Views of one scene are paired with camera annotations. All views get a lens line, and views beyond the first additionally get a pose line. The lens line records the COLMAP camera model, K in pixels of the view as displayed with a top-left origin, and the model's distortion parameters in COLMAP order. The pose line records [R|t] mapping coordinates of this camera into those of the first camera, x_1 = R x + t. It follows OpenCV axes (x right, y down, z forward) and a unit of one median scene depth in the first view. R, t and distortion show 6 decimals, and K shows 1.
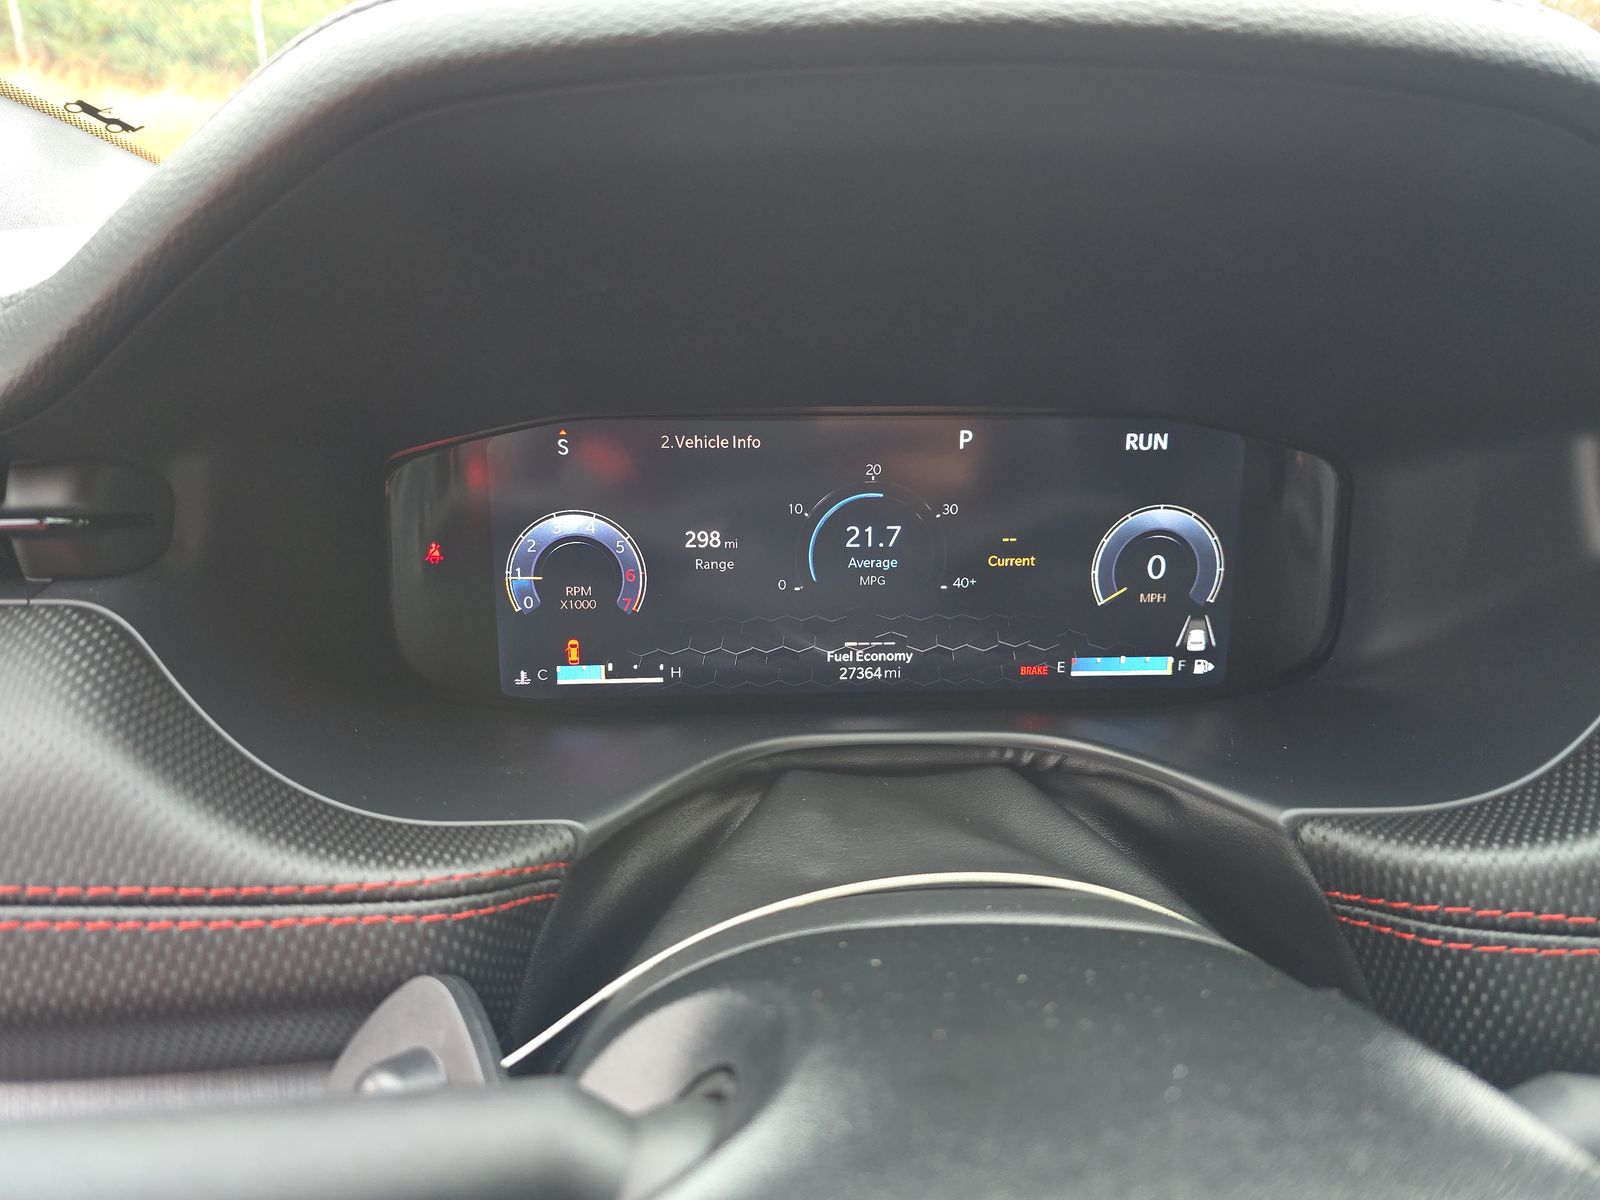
lens RADIAL K [[1058.0, 0, 788.9], [0, 1058.0, 590.2], [0, 0, 1]] dist [0.018822, -0.001802]
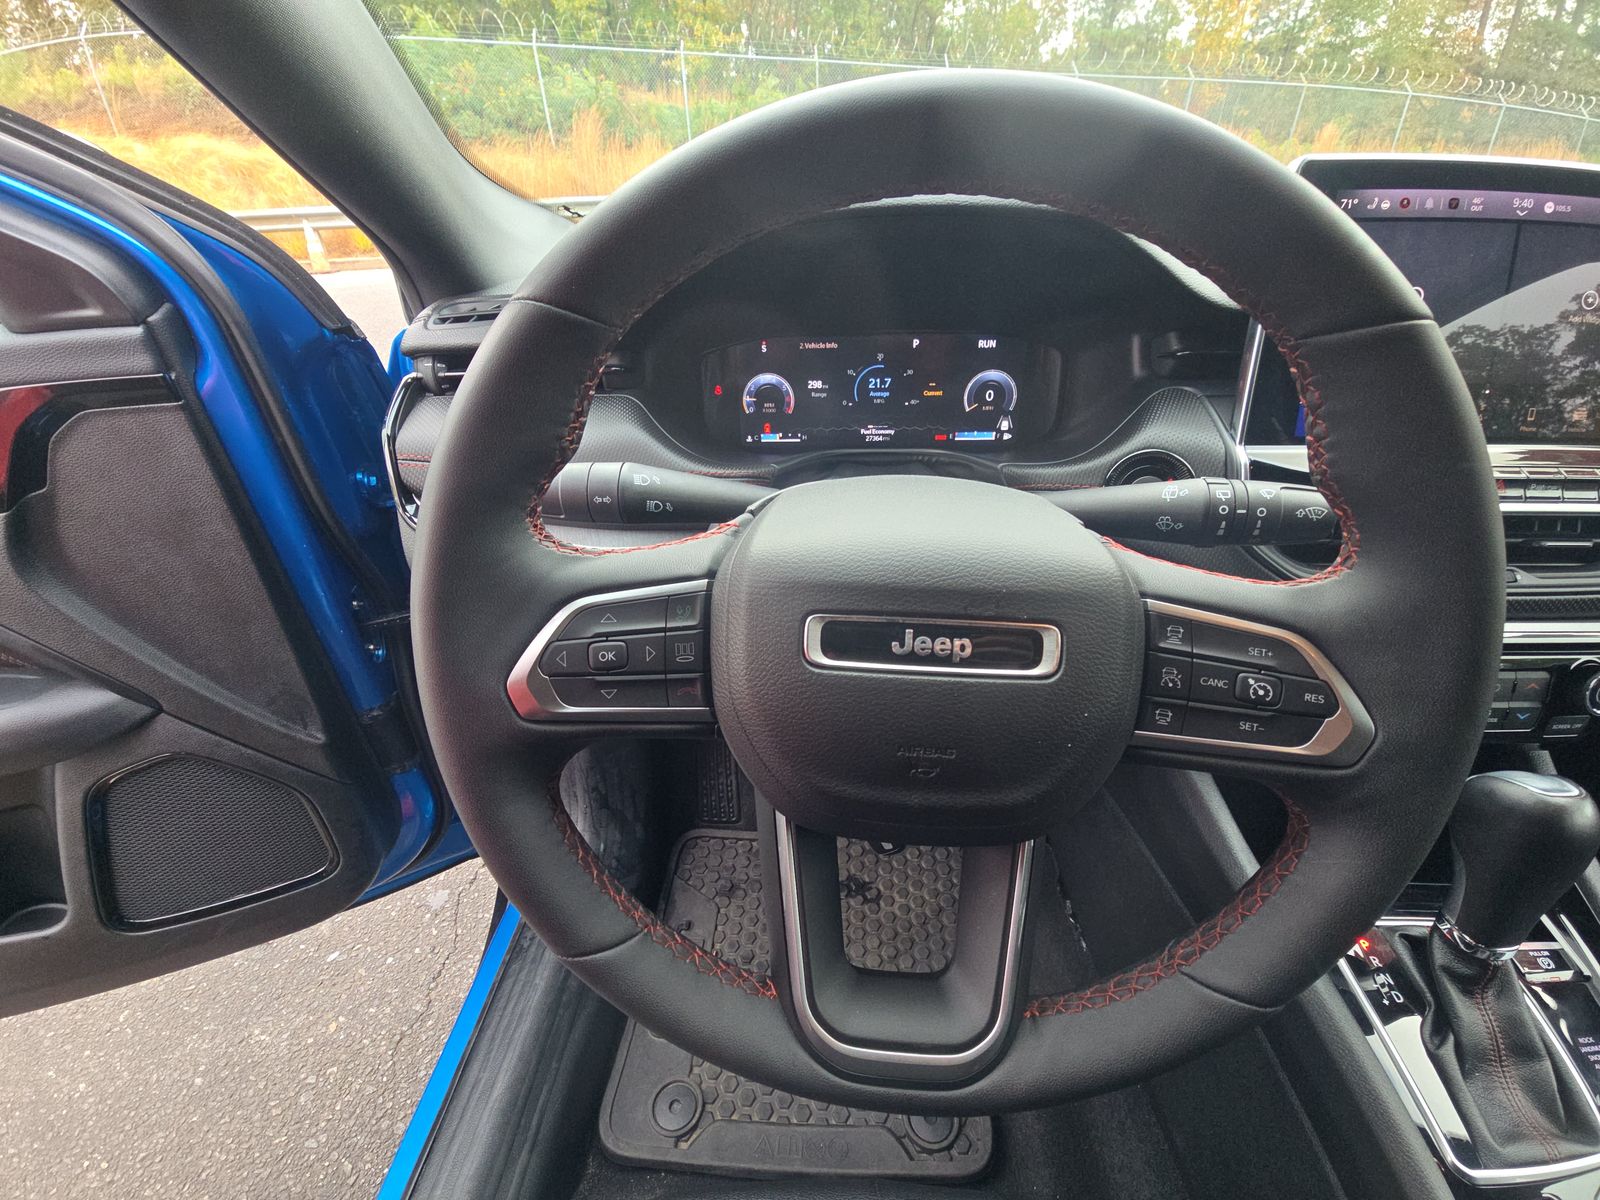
lens RADIAL K [[638.7, 0, 804.3], [0, 638.7, 612.6], [0, 0, 1]] dist [-0.007992, -0.001209]
pose [[0.994937, 0.025405, -0.097237, 0.061496], [-0.003305, 0.975271, 0.220989, 0.155267], [0.100447, -0.219549, 0.970417, -0.684041]]
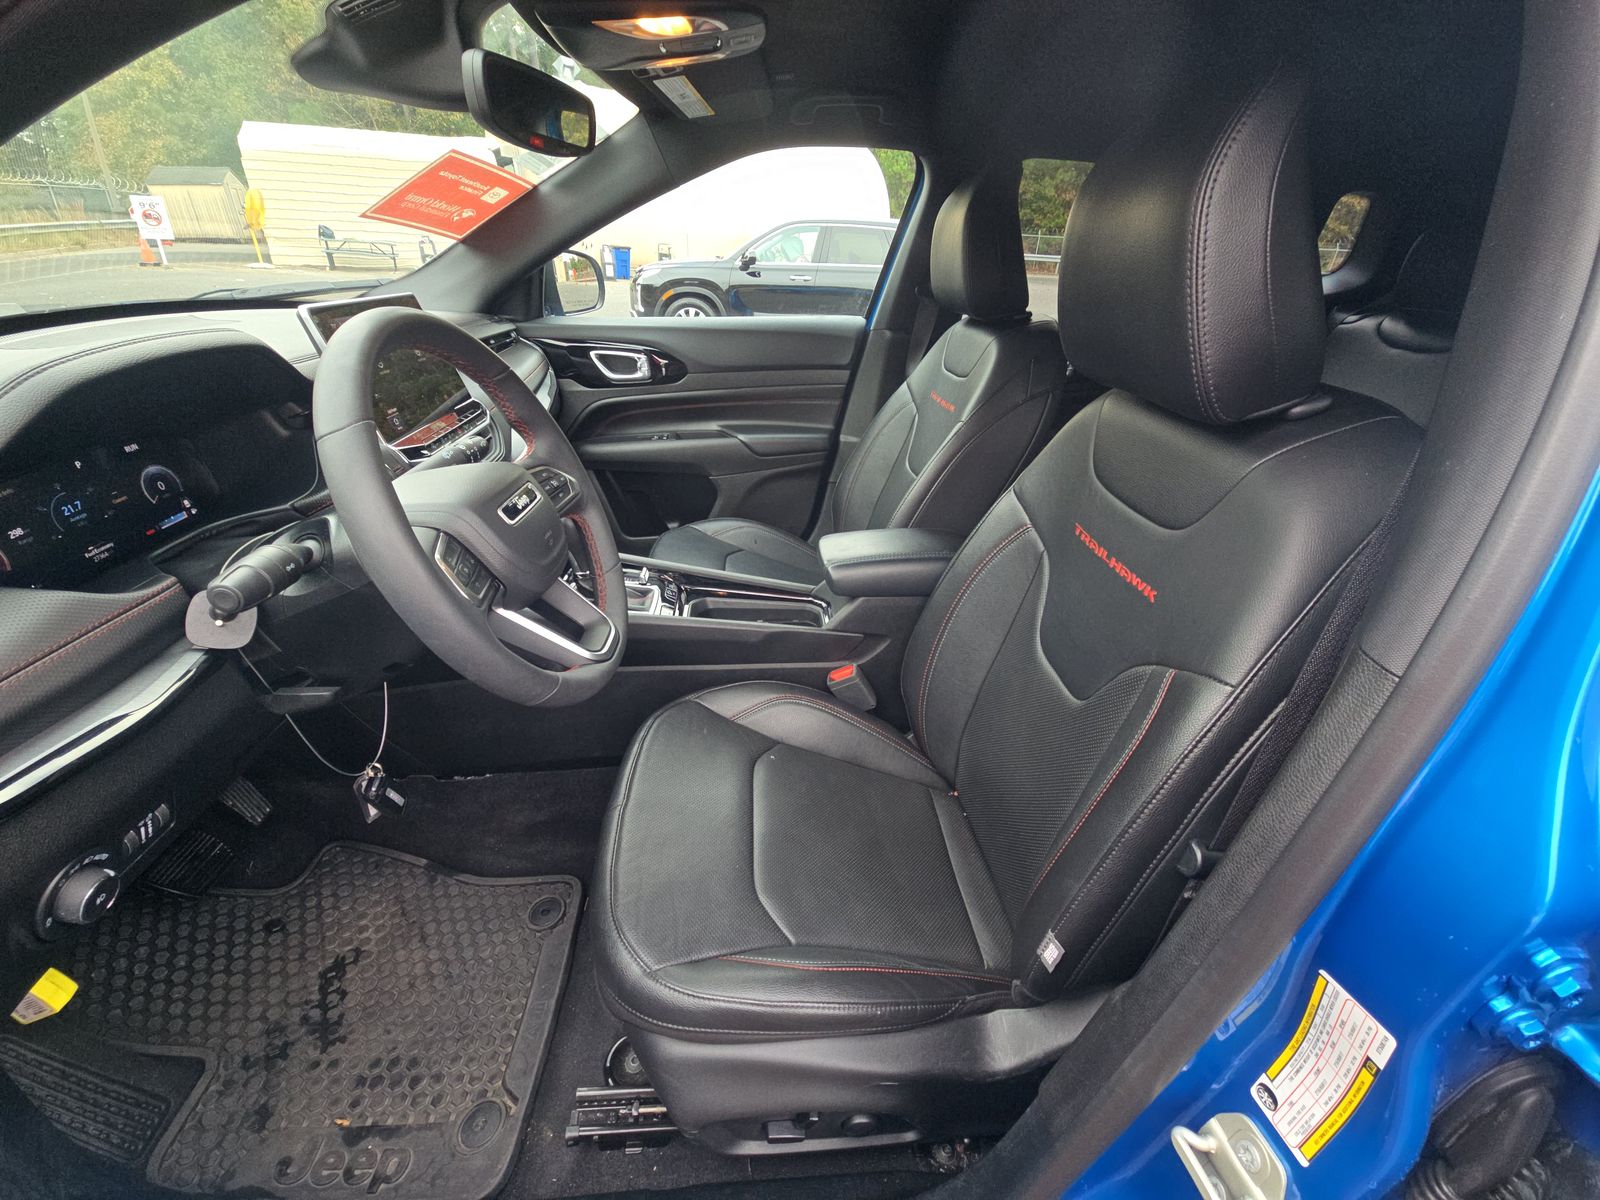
lens RADIAL K [[638.7, 0, 799.3], [0, 638.7, 614.2], [0, 0, 1]] dist [-0.007992, -0.001209]
pose [[-0.008977, -0.512634, 0.858560, -1.481406], [0.311298, 0.814497, 0.489580, -0.040601], [-0.950270, 0.271663, 0.152270, -0.975632]]
